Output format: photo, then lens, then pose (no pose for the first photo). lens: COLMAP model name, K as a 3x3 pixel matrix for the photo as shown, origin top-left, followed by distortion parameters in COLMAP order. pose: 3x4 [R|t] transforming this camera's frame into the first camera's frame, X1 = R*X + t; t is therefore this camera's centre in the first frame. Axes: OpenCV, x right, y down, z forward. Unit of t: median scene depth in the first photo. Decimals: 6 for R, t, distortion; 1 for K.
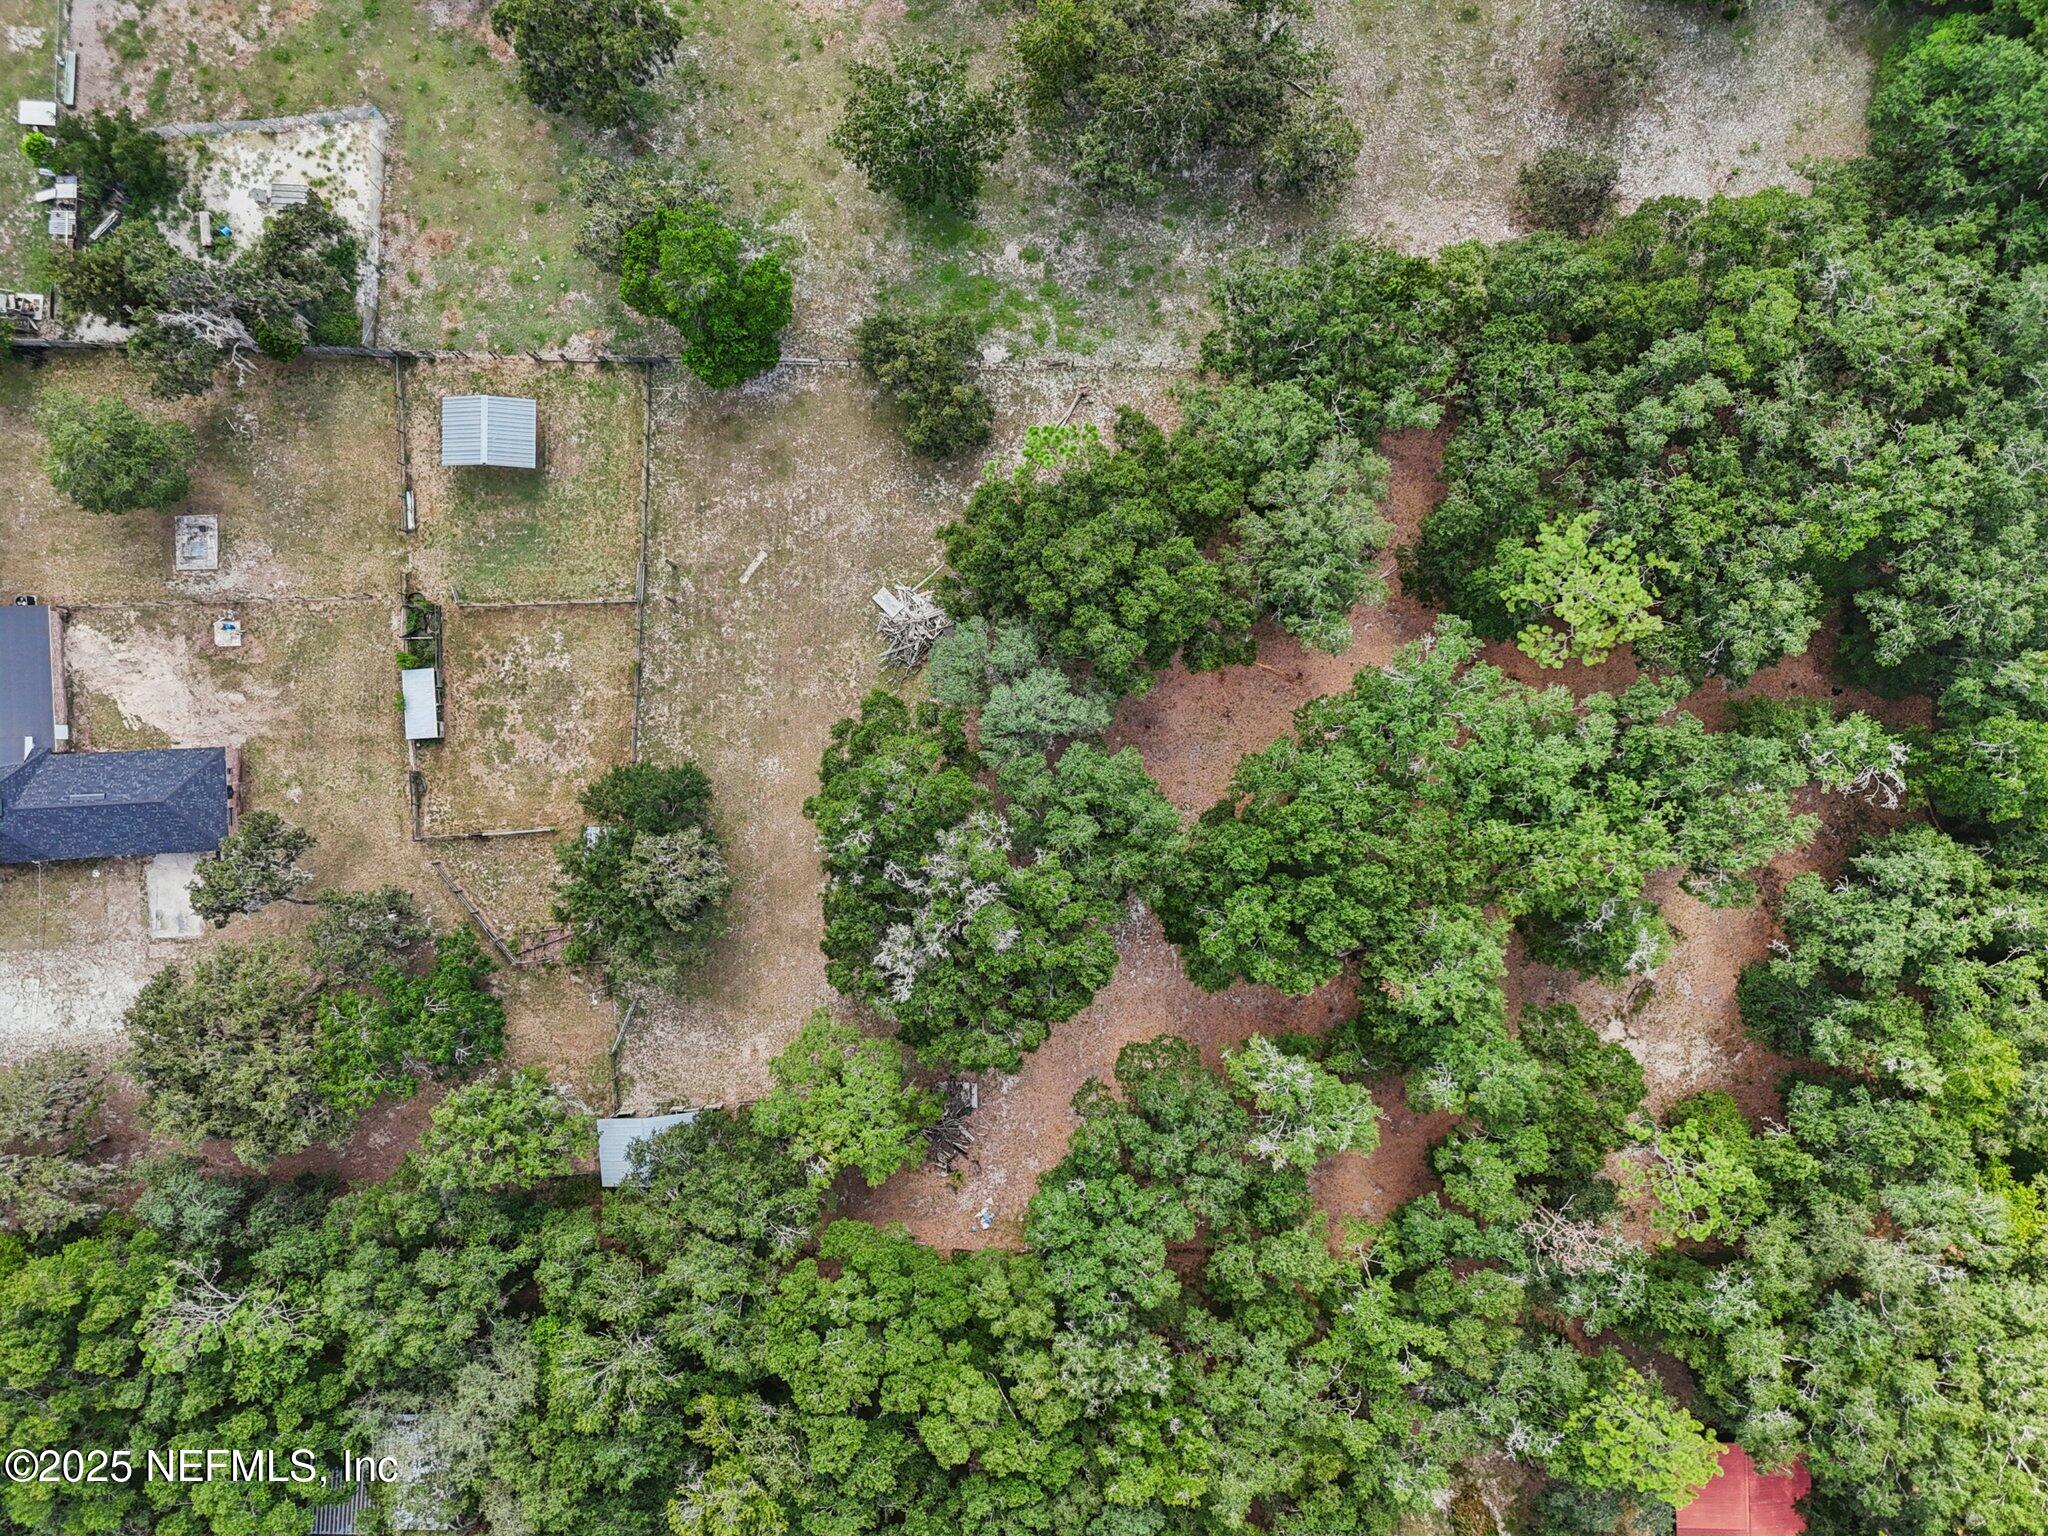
lens RADIAL K [[1502.8, 0, 1027.4], [0, 1502.8, 776.9], [0, 0, 1]] dist [0.065160, -0.055211]
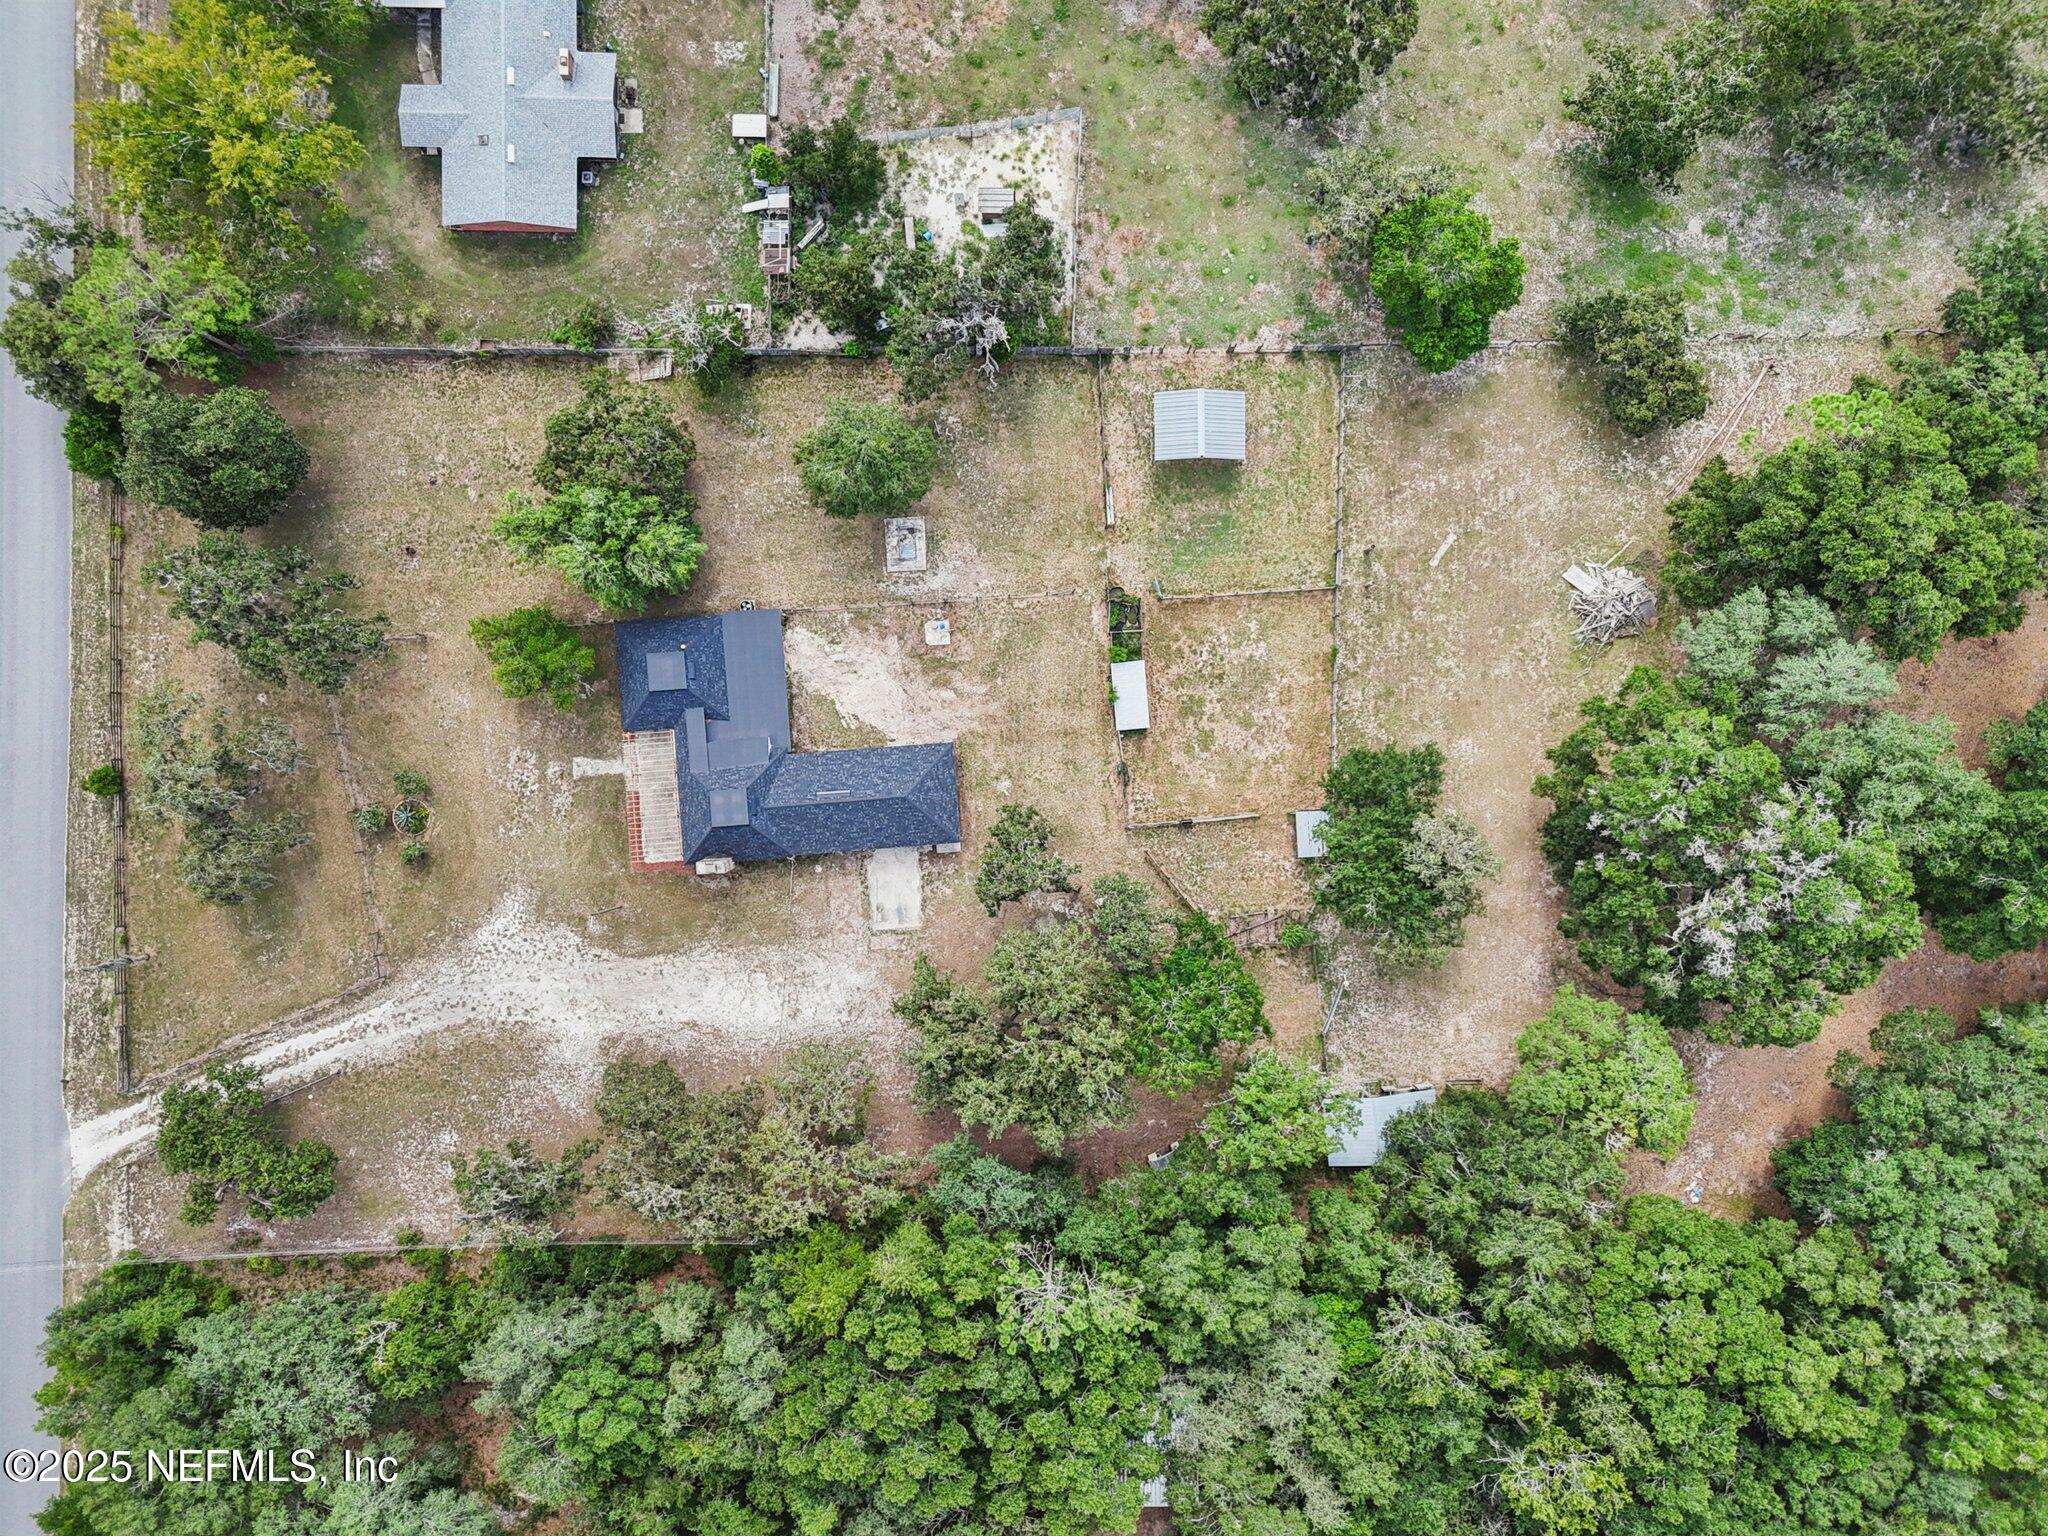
lens RADIAL K [[1499.2, 0, 1026.8], [0, 1499.2, 776.3], [0, 0, 1]] dist [0.063207, -0.060829]
pose [[0.999624, -0.027237, -0.003205, -0.463110], [0.027250, 0.999620, 0.004244, -0.000008], [0.003088, -0.004330, 0.999986, -0.007539]]
